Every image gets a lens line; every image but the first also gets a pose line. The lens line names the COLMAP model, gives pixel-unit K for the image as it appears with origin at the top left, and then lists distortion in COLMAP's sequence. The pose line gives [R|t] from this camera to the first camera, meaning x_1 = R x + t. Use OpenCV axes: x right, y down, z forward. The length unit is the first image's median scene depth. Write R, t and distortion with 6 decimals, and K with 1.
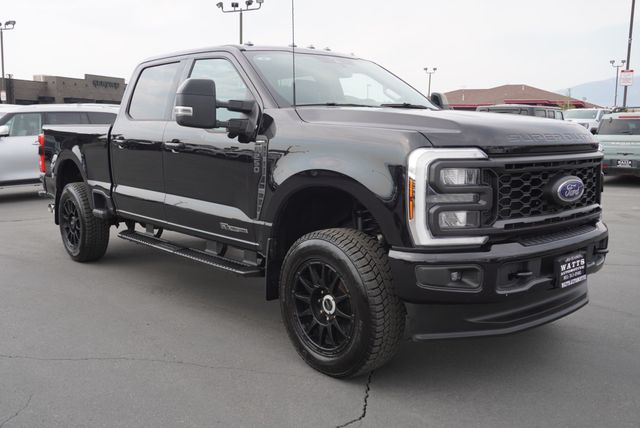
lens RADIAL K [[597.5, 0, 321.3], [0, 597.5, 214.2], [0, 0, 1]] dist [0.056334, 0.000000]
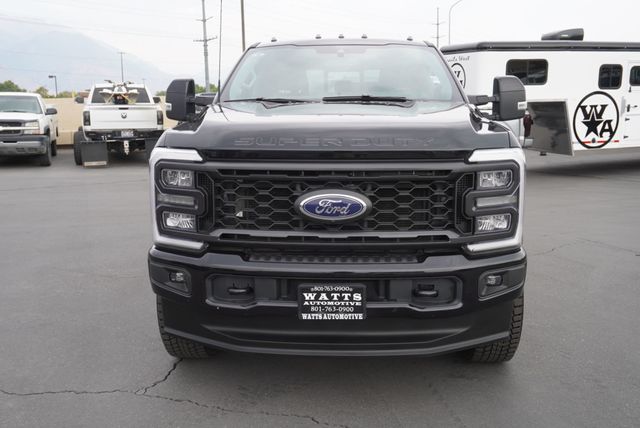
lens RADIAL K [[597.5, 0, 297.3], [0, 597.5, 210.0], [0, 0, 1]] dist [0.056334, 0.000000]
pose [[0.721794, 0.116913, -0.682162, 0.951006], [-0.098700, 0.992943, 0.065742, -0.085680], [0.685034, 0.019877, 0.728240, 0.374618]]
